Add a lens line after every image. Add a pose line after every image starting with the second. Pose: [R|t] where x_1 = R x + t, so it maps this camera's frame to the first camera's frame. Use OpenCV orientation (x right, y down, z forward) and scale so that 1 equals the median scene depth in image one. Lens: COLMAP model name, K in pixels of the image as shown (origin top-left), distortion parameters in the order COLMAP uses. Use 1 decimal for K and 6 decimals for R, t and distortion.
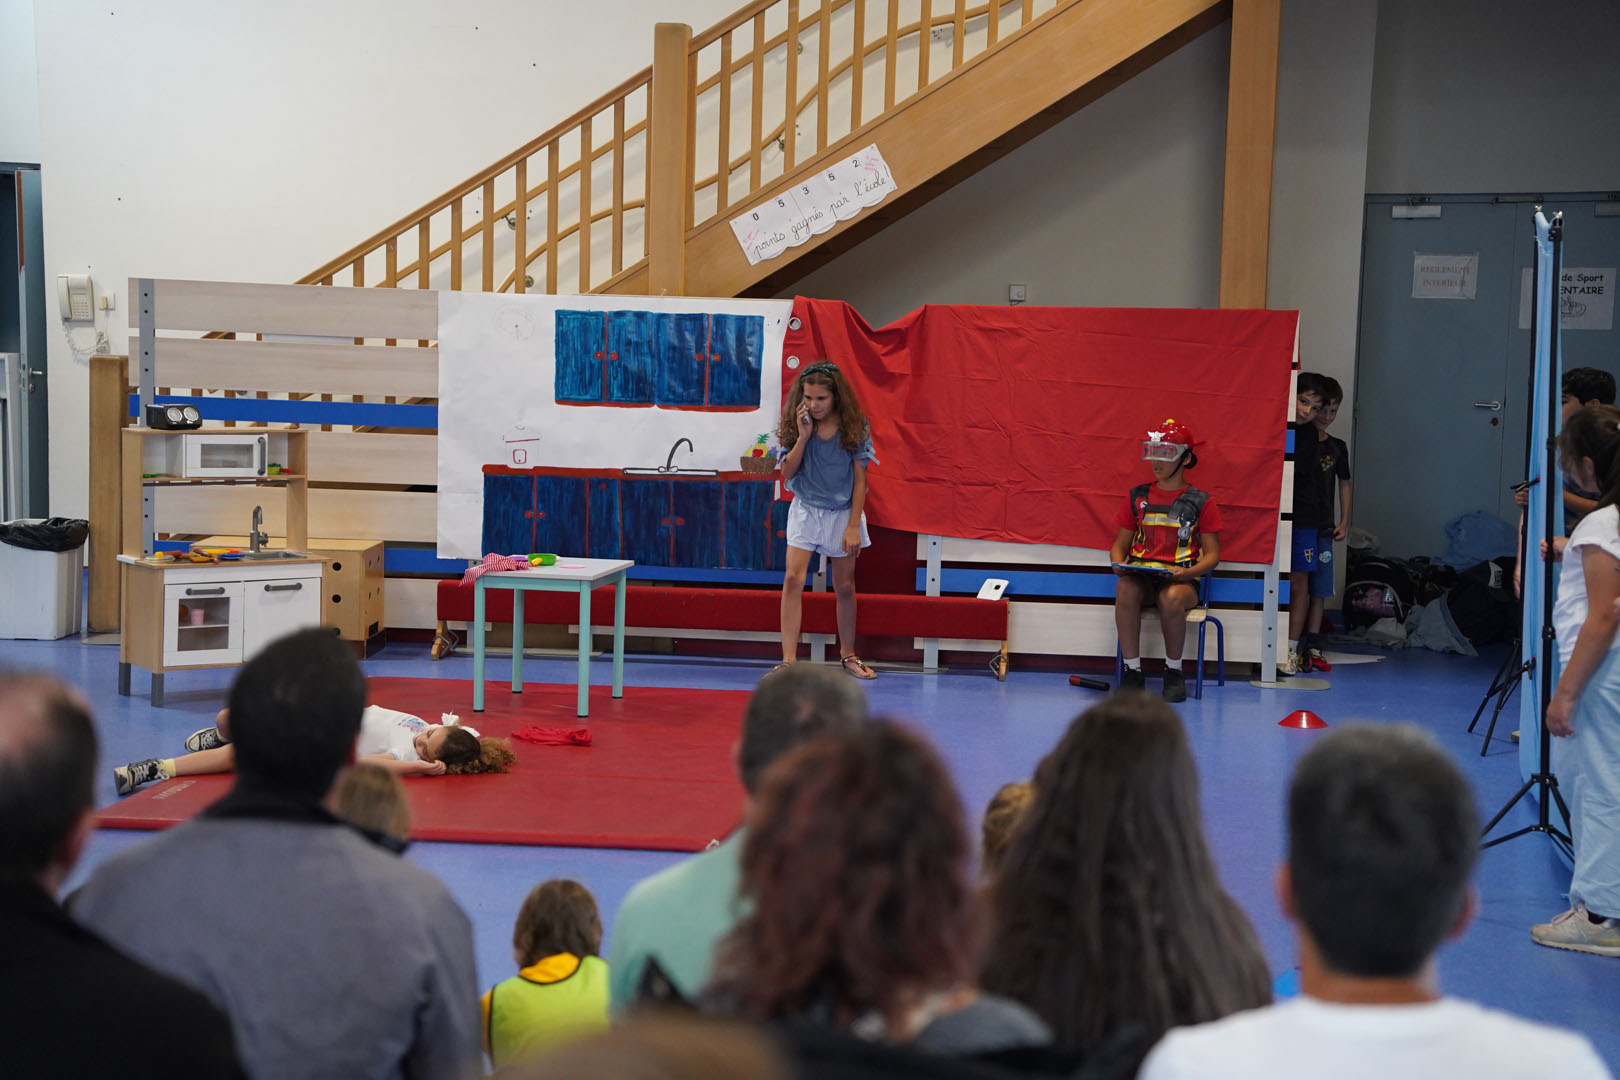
lens RADIAL K [[3019.1, 0, 815.9], [0, 3019.1, 536.4], [0, 0, 1]] dist [0.364740, 1.574658]
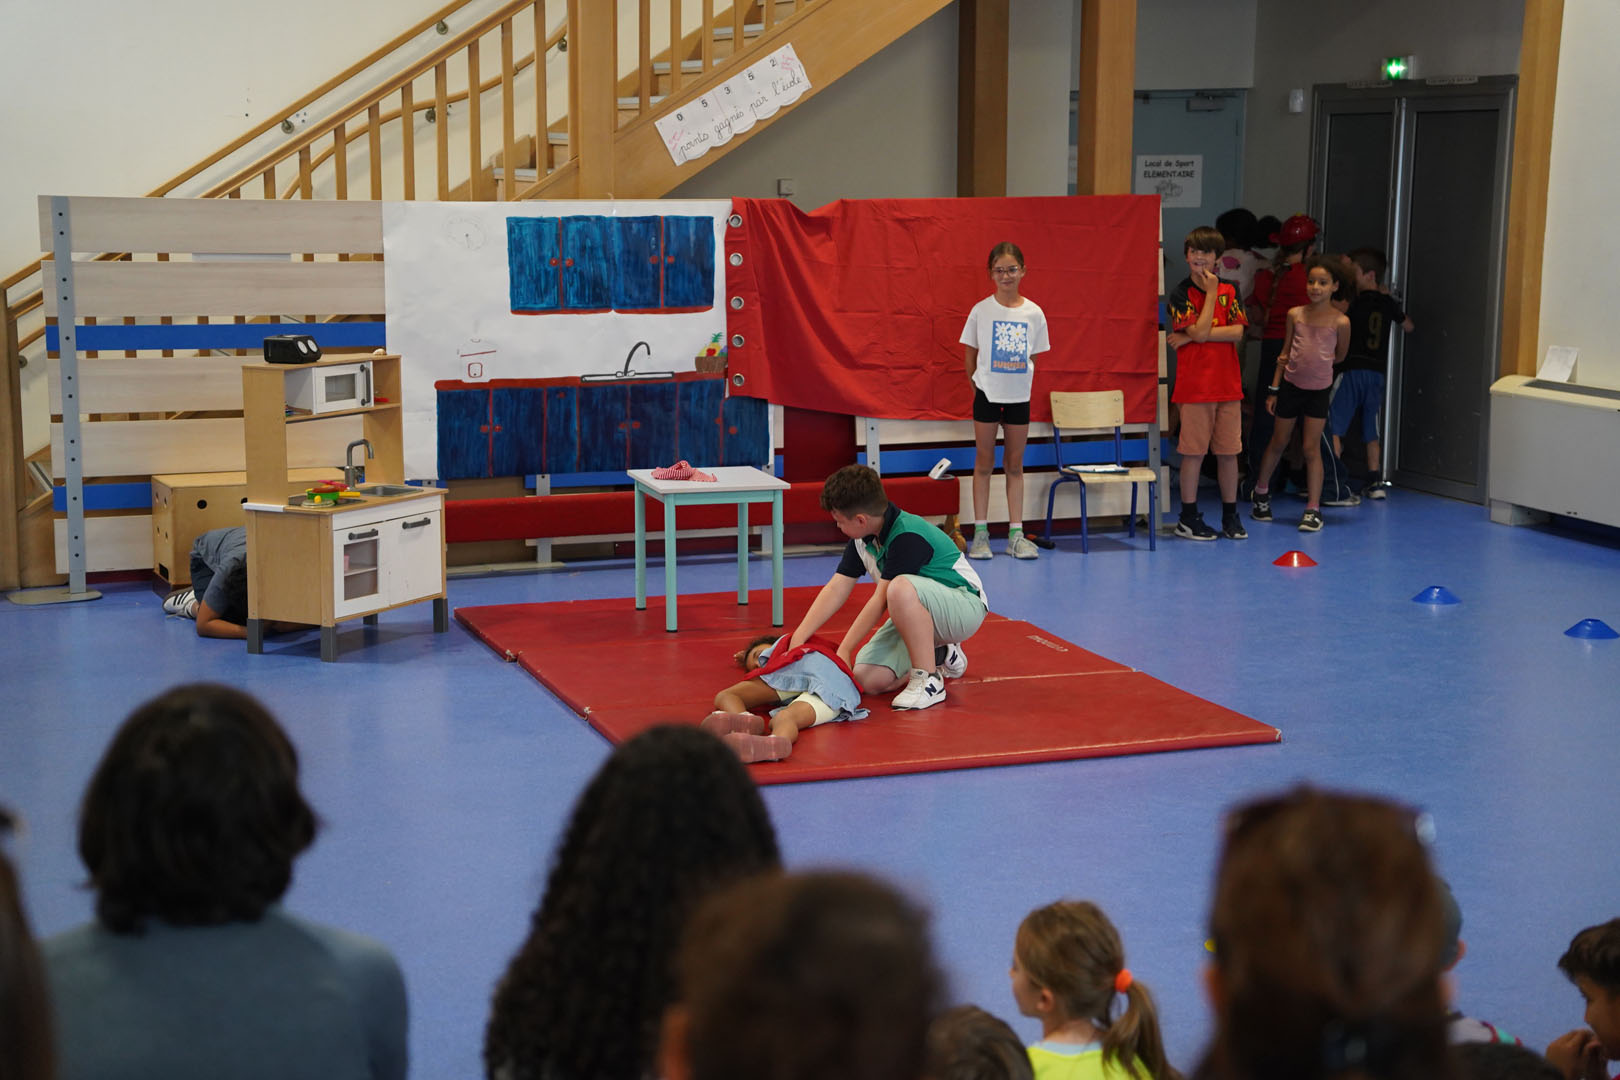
lens RADIAL K [[2614.1, 0, 810.0], [0, 2614.1, 540.0], [0, 0, 1]] dist [0.180711, 1.219297]
pose [[0.882570, -0.092549, 0.460982, -0.399078], [0.066626, 0.995160, 0.072235, -0.025986], [-0.465436, -0.033039, 0.884465, 0.203508]]
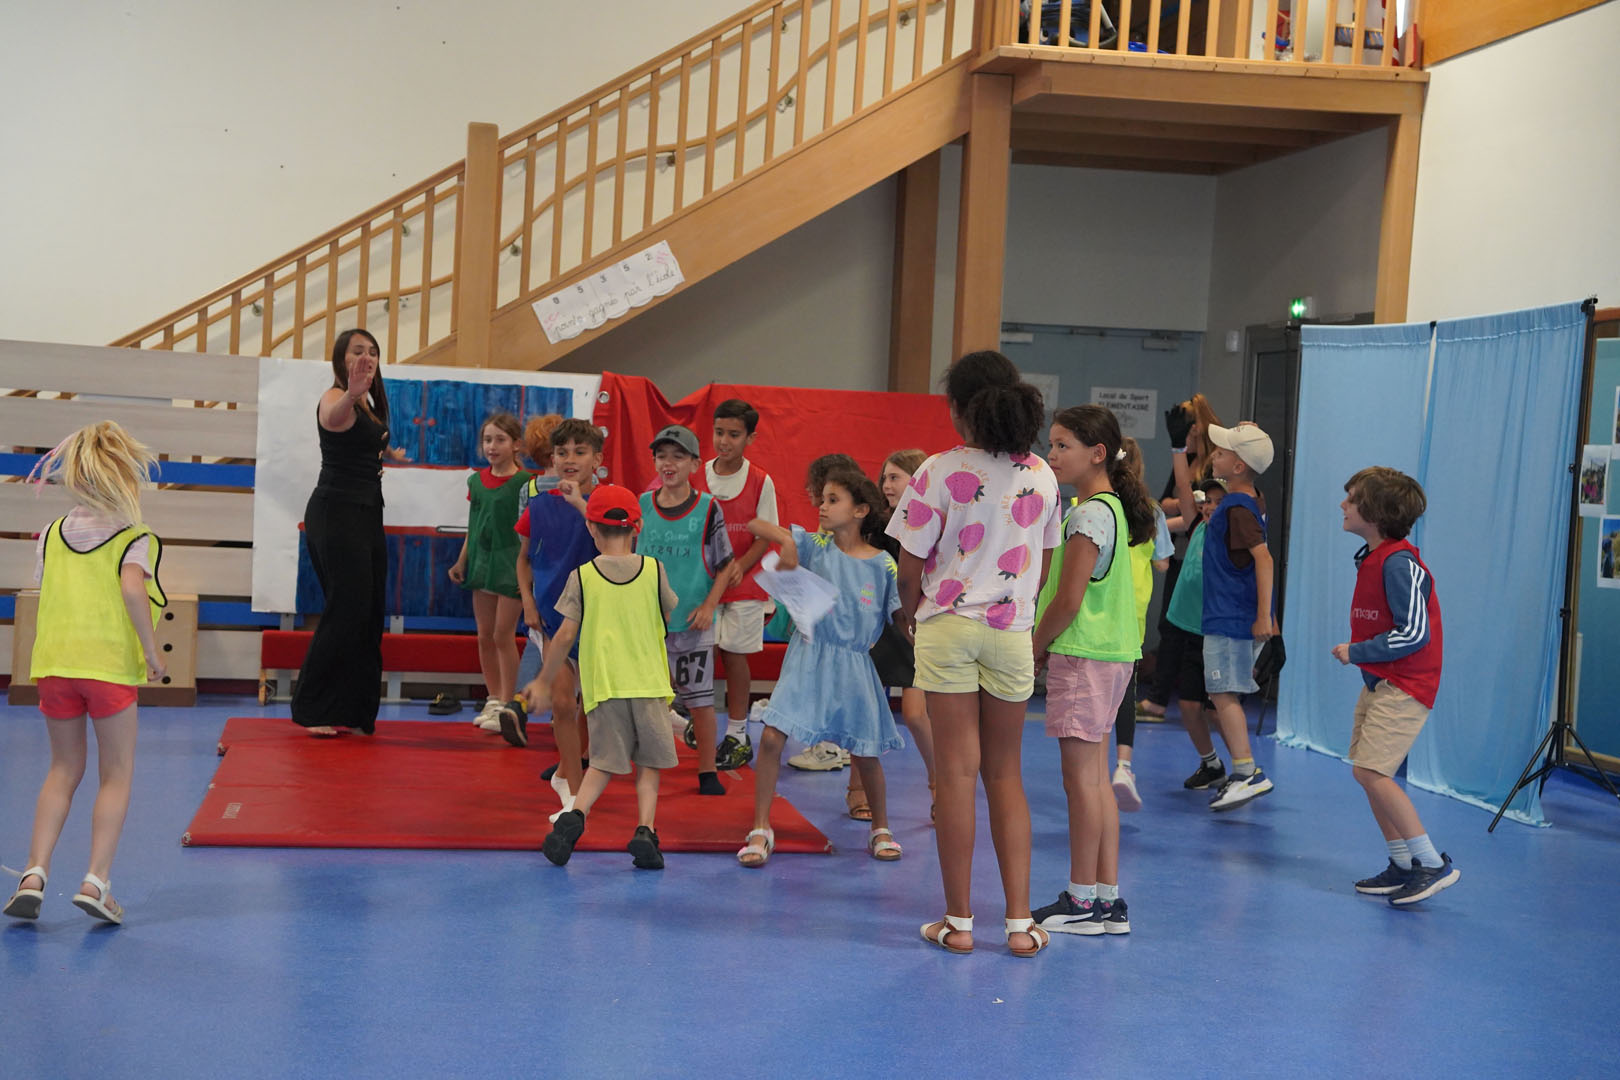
lens RADIAL K [[2375.5, 0, 791.2], [0, 2375.5, 530.6], [0, 0, 1]] dist [0.115617, 0.753142]
pose [[0.949596, 0.013001, 0.313208, -0.209784], [0.005352, 0.998322, -0.057665, 0.028570], [-0.313432, 0.056435, 0.947932, 0.157763]]
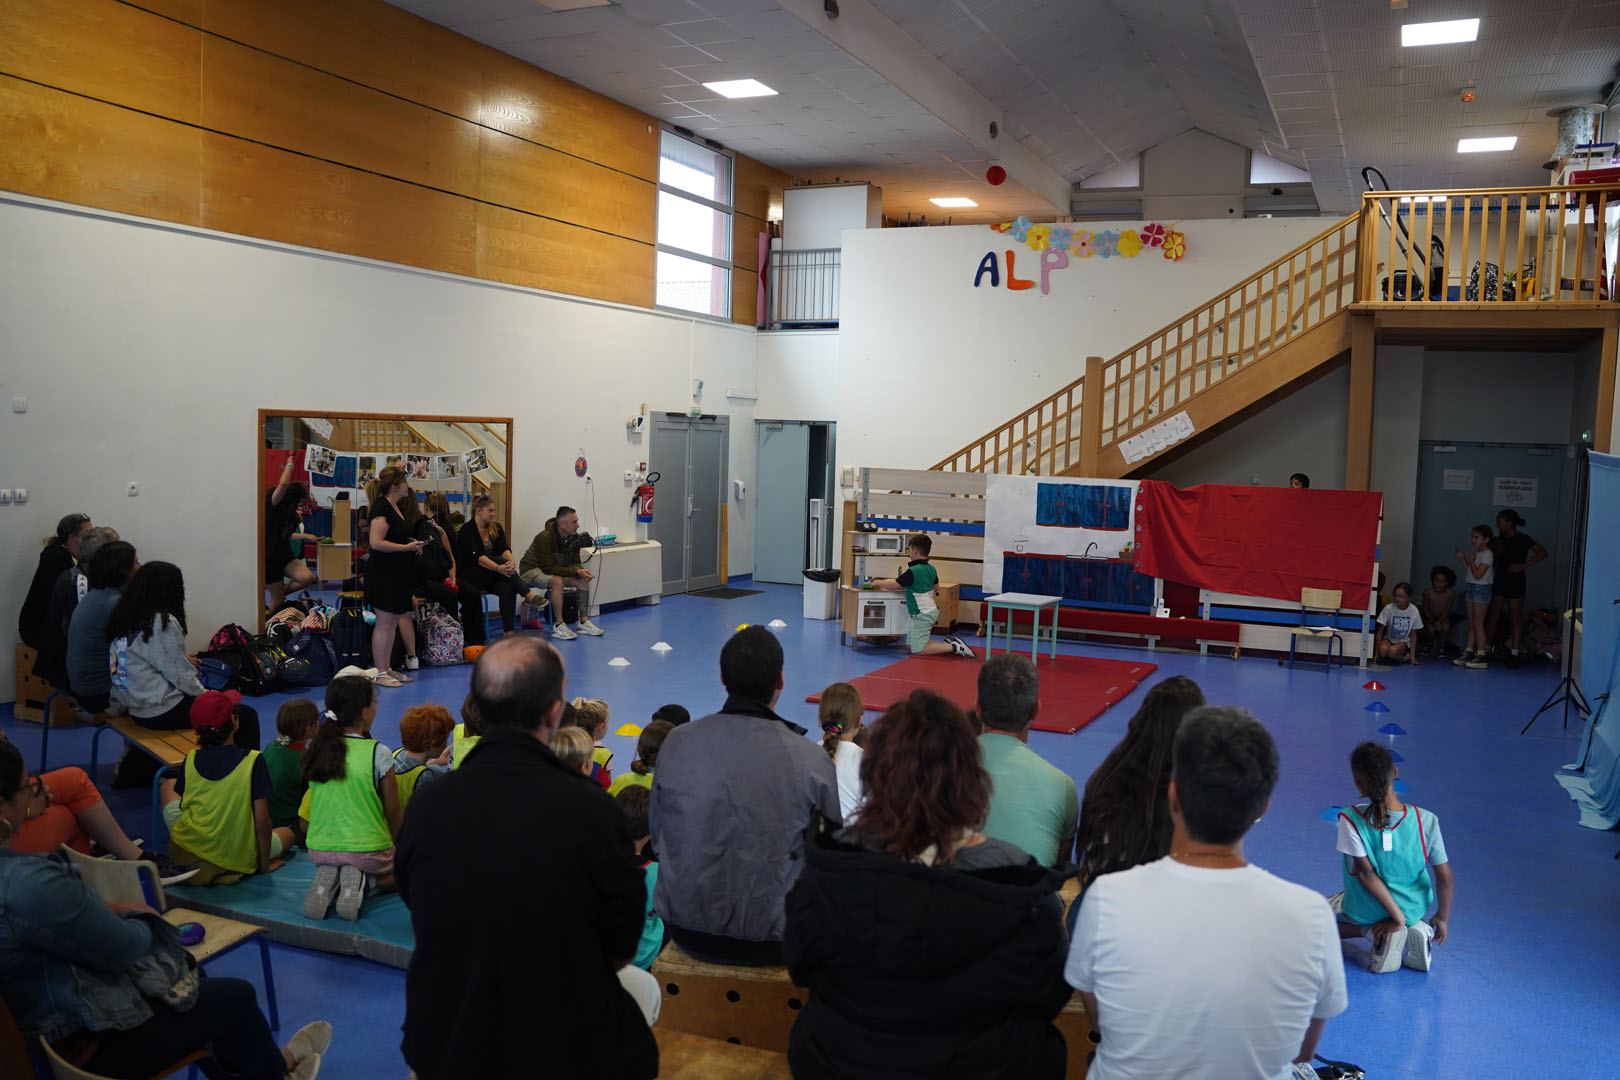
lens RADIAL K [[1306.2, 0, 805.5], [0, 1306.2, 536.1], [0, 0, 1]] dist [-0.205896, 0.185372]
pose [[0.954022, 0.032031, -0.298020, 0.036347], [-0.042176, 0.998727, -0.027673, -0.002218], [0.296754, 0.038970, 0.954158, 0.044534]]
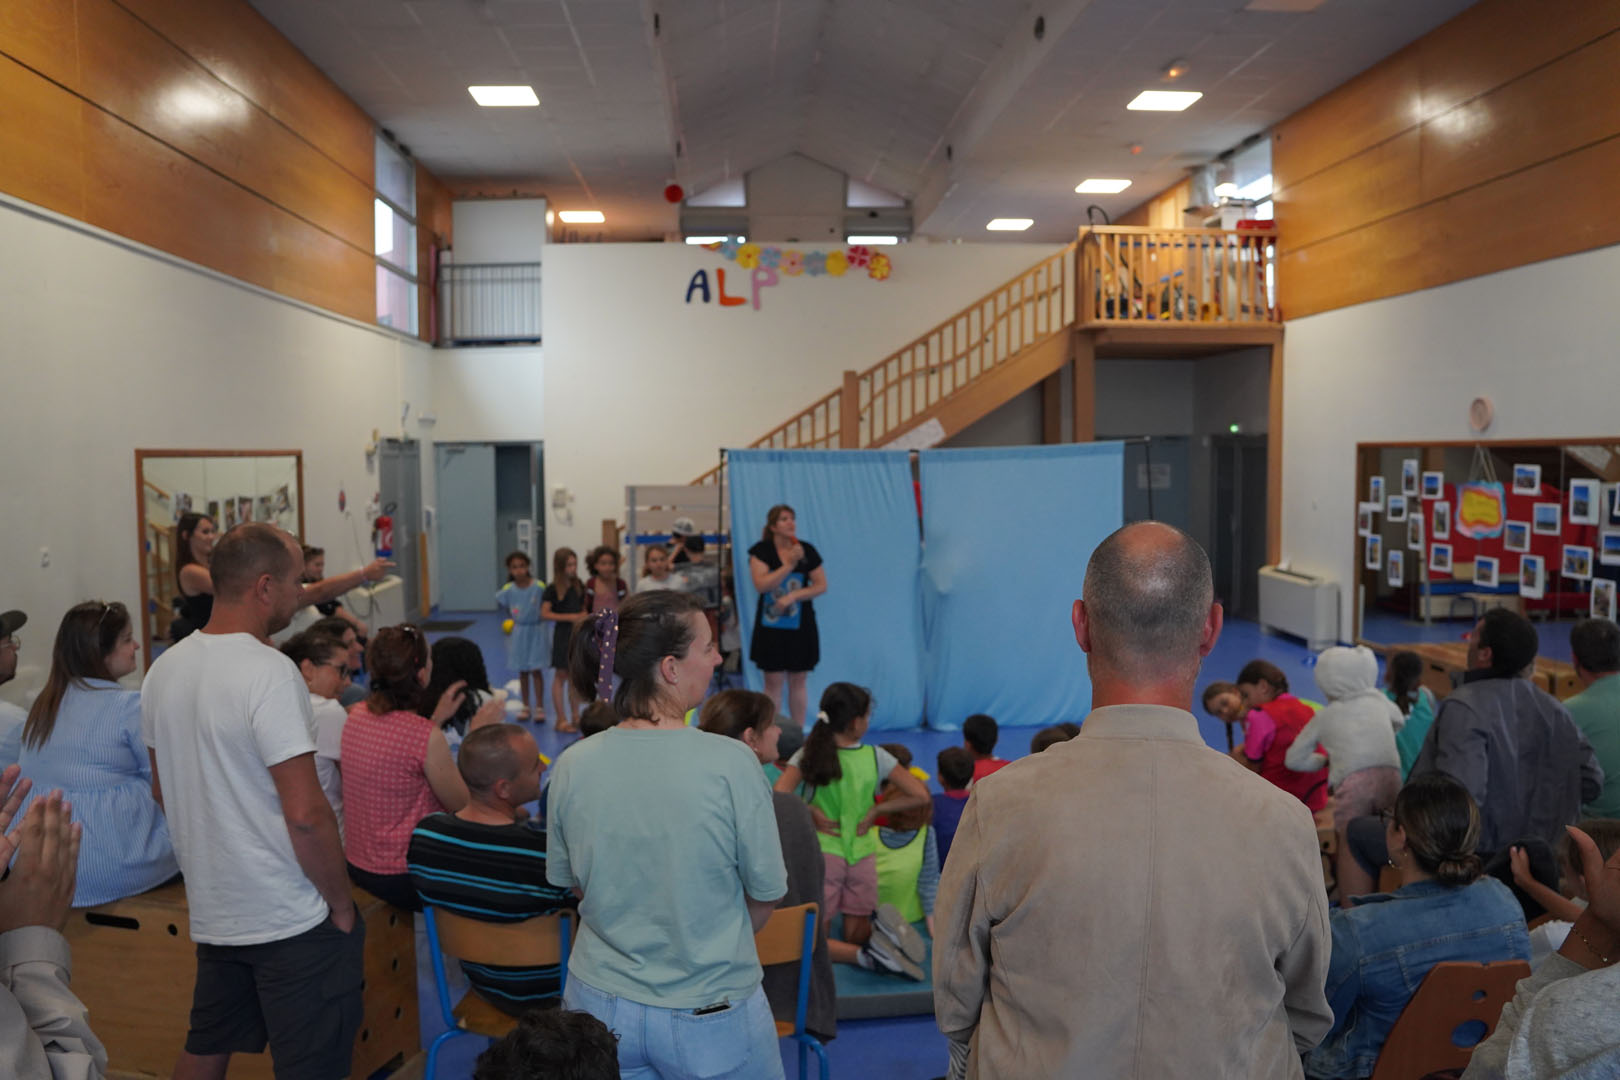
lens RADIAL K [[1306.2, 0, 805.5], [0, 1306.2, 536.1], [0, 0, 1]] dist [-0.205896, 0.185372]
pose [[0.981440, -0.040456, 0.187456, -0.277638], [0.047388, 0.998343, -0.032648, -0.006988], [-0.185824, 0.040925, 0.981730, 0.012152]]
